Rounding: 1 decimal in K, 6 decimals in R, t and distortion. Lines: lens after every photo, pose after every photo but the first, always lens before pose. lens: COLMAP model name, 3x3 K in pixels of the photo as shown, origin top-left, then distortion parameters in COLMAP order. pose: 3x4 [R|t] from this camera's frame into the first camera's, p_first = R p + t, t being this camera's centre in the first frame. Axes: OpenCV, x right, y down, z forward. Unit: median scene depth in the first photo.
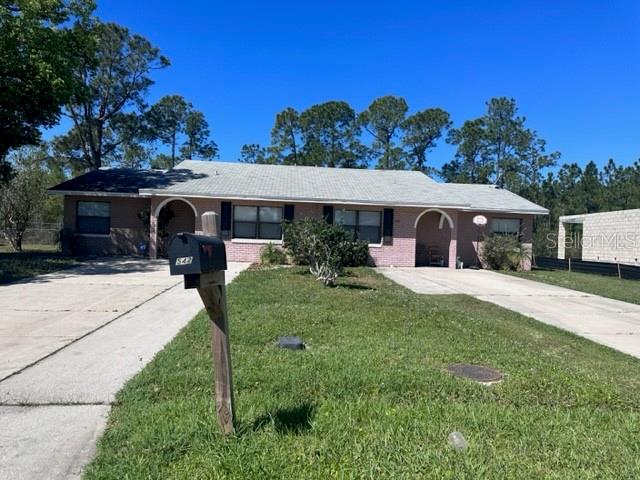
lens RADIAL K [[442.7, 0, 317.5], [0, 442.7, 244.0], [0, 0, 1]] dist [0.093741, -0.123999]
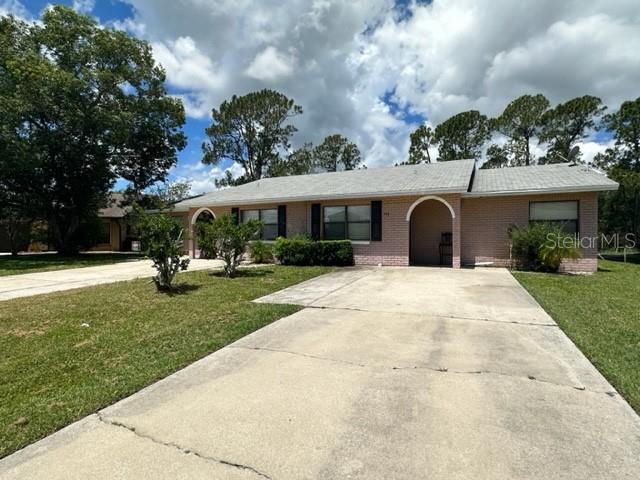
lens RADIAL K [[343.0, 0, 320.0], [0, 343.0, 240.0], [0, 0, 1]] dist [-0.002137, -0.000806]
pose [[0.869440, -0.036172, -0.492712, 0.130065], [0.024212, 0.999237, -0.030633, 0.005709], [0.493444, 0.014704, 0.869653, 0.112031]]
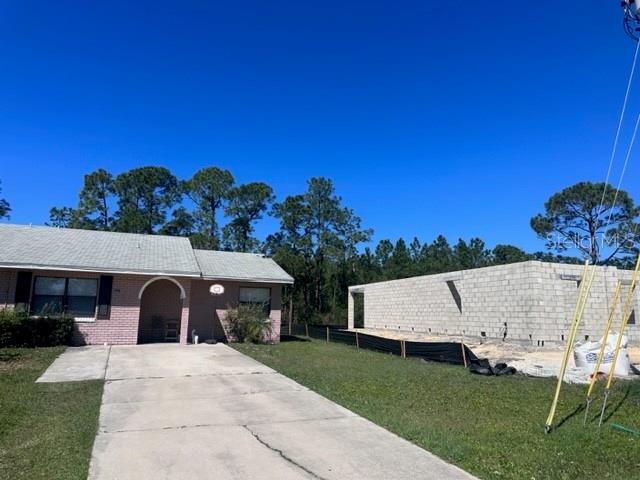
lens RADIAL K [[442.7, 0, 317.5], [0, 442.7, 244.0], [0, 0, 1]] dist [0.093741, -0.123999]
pose [[0.955804, 0.029797, 0.292490, 0.095911], [0.017240, 0.987458, -0.156935, 0.001060], [-0.293498, 0.155042, 0.943303, 0.015436]]
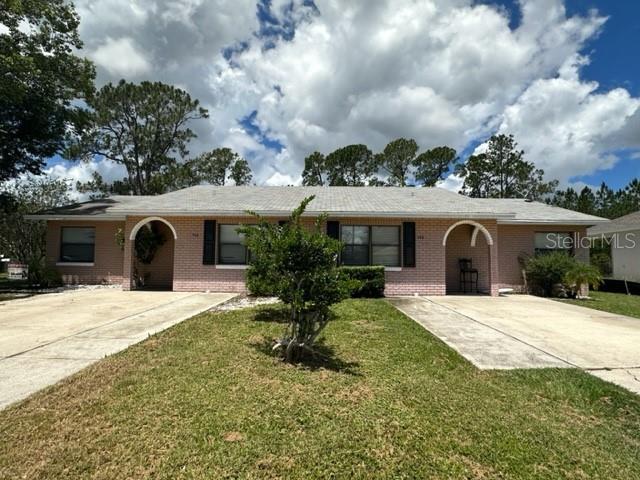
lens RADIAL K [[336.1, 0, 318.9], [0, 336.1, 247.2], [0, 0, 1]] dist [0.000618, 0.000580]
pose [[0.995540, -0.027696, -0.090181, 0.017348], [0.022473, 0.998039, -0.058425, -0.001052], [0.091622, 0.056137, 0.994210, 0.125760]]
